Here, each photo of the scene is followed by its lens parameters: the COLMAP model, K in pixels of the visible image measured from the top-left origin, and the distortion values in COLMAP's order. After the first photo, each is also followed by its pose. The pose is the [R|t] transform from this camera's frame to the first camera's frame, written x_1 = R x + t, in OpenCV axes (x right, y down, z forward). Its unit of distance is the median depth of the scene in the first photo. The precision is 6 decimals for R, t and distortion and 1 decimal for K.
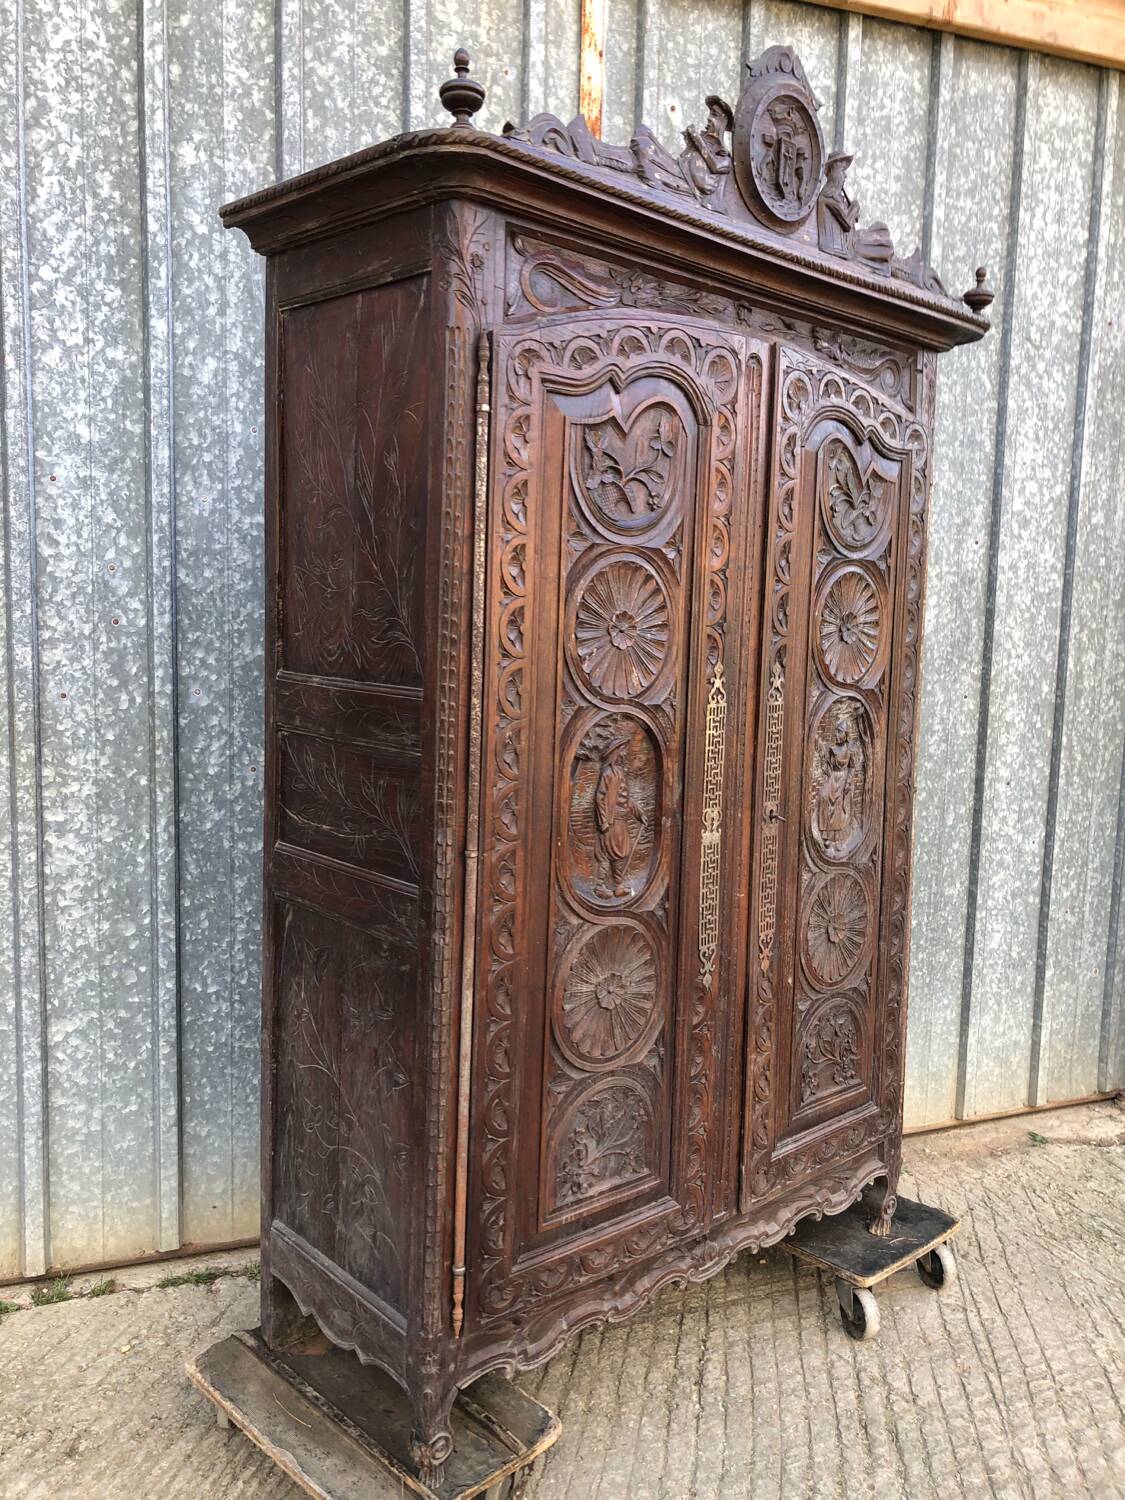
lens RADIAL K [[1235.4, 0, 565.9], [0, 1235.4, 747.6], [0, 0, 1]] dist [0.026824, -0.018842]
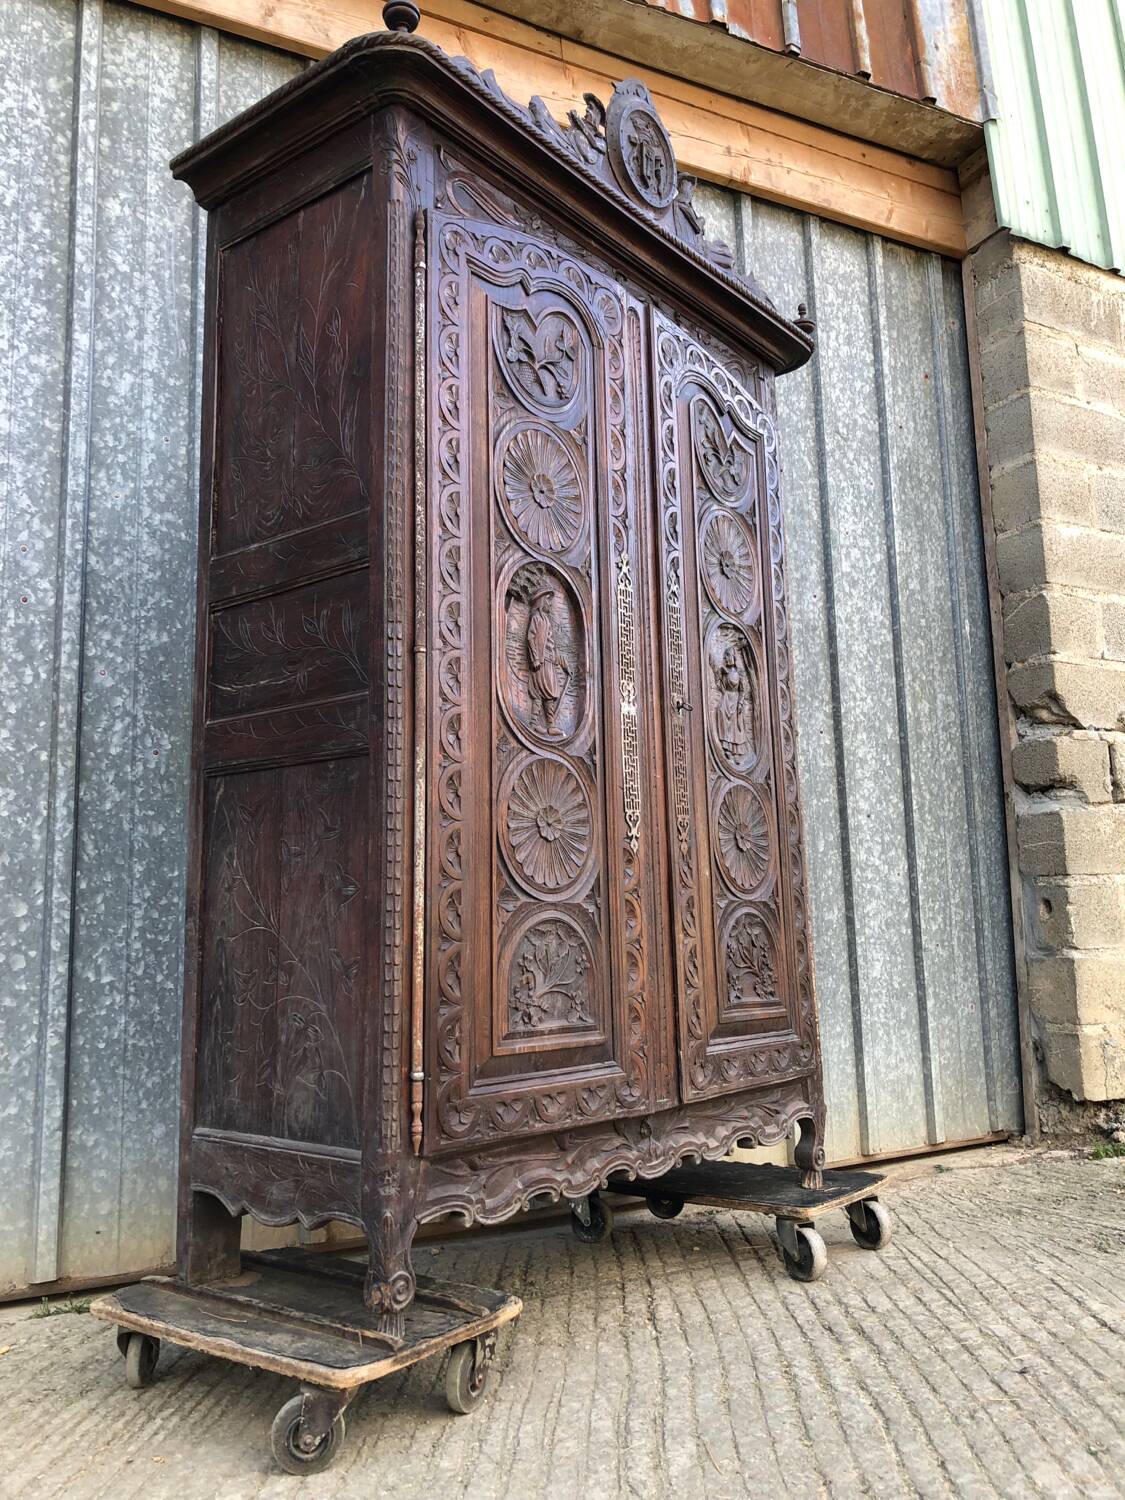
lens RADIAL K [[1235.4, 0, 569.7], [0, 1235.4, 734.7], [0, 0, 1]] dist [0.026824, -0.018842]
pose [[0.988531, -0.027324, 0.148525, -0.075122], [0.066092, 0.962584, -0.262800, 0.305645], [-0.135787, 0.269602, 0.953350, -0.003024]]
